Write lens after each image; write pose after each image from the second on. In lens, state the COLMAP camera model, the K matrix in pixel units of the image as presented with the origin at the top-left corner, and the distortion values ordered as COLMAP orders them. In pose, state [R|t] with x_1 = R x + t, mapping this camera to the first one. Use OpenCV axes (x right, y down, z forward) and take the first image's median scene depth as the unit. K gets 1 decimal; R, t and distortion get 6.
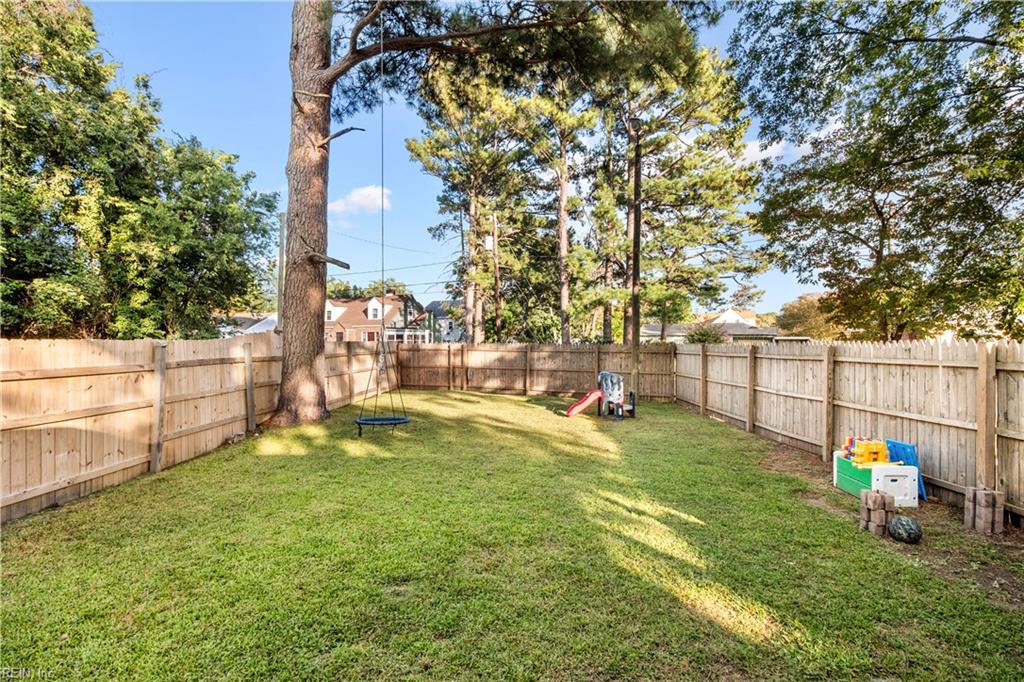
lens RADIAL K [[498.9, 0, 512.0], [0, 498.9, 341.0], [0, 0, 1]] dist [-0.000473, 0.000184]
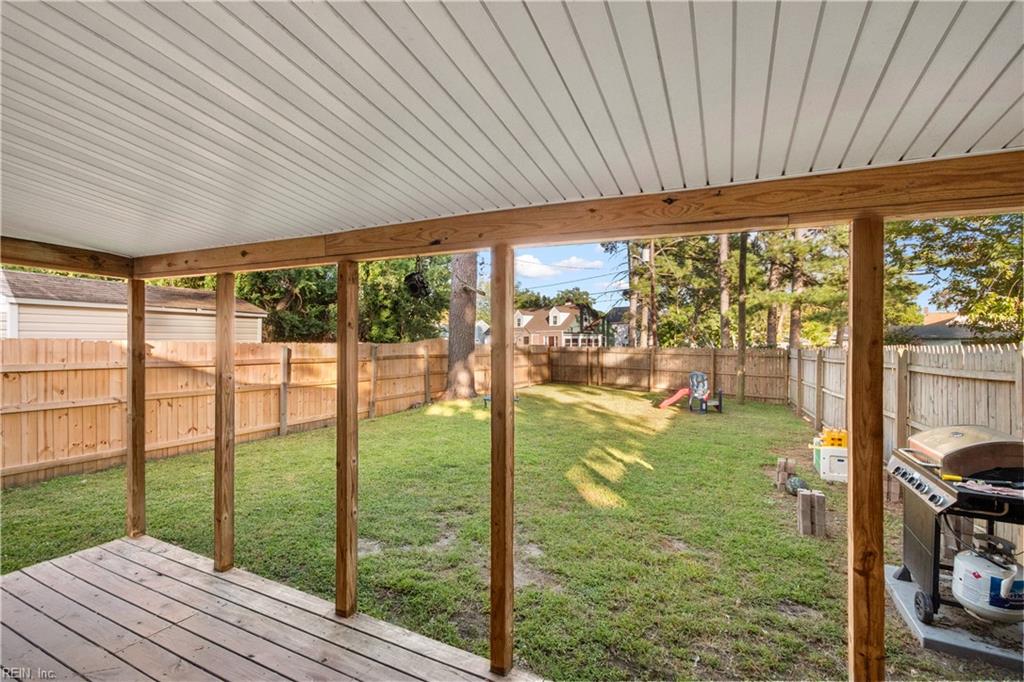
lens RADIAL K [[515.1, 0, 512.0], [0, 515.1, 341.0], [0, 0, 1]] dist [0.001372, 0.000086]
pose [[0.903210, 0.001860, -0.429195, 0.242604], [-0.004011, 0.999984, -0.004106, -0.002577], [0.429180, 0.005430, 0.903203, -0.207170]]
